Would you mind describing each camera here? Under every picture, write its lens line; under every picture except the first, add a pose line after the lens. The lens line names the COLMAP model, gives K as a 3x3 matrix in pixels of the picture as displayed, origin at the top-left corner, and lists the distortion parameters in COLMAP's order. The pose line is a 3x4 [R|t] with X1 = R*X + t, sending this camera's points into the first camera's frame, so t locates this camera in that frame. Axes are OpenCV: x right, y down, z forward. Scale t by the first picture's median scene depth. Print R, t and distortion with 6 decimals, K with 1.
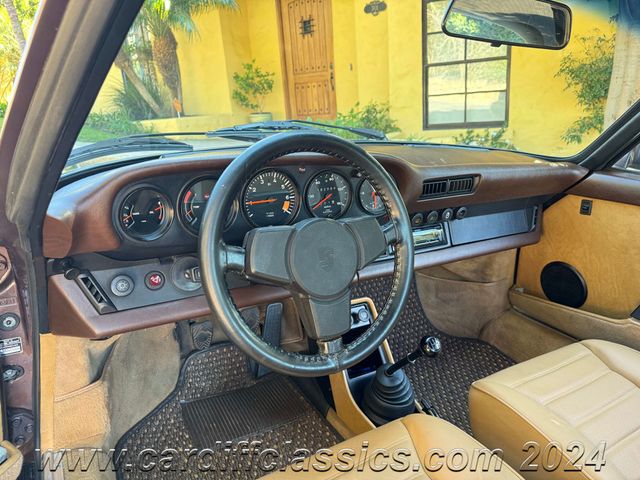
lens RADIAL K [[454.4, 0, 320.5], [0, 454.4, 231.8], [0, 0, 1]] dist [0.053977, -0.059906]
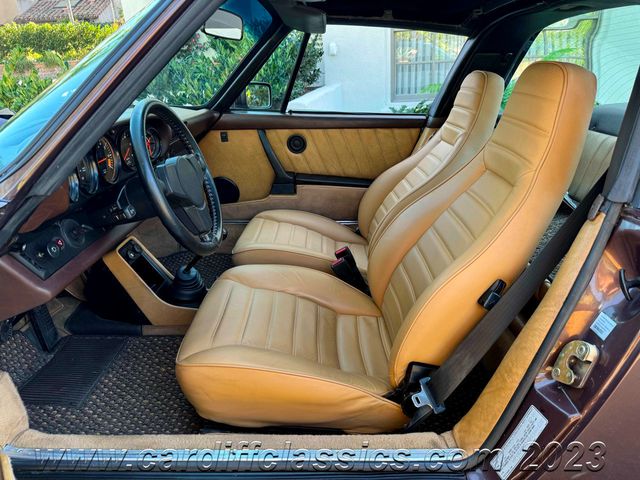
lens RADIAL K [[454.4, 0, 320.5], [0, 454.4, 231.8], [0, 0, 1]] dist [0.053977, -0.059906]
pose [[0.532280, -0.329476, 0.779823, -0.551738], [0.253446, 0.940927, 0.224550, -0.015683], [-0.807740, 0.078119, 0.584341, -0.129448]]
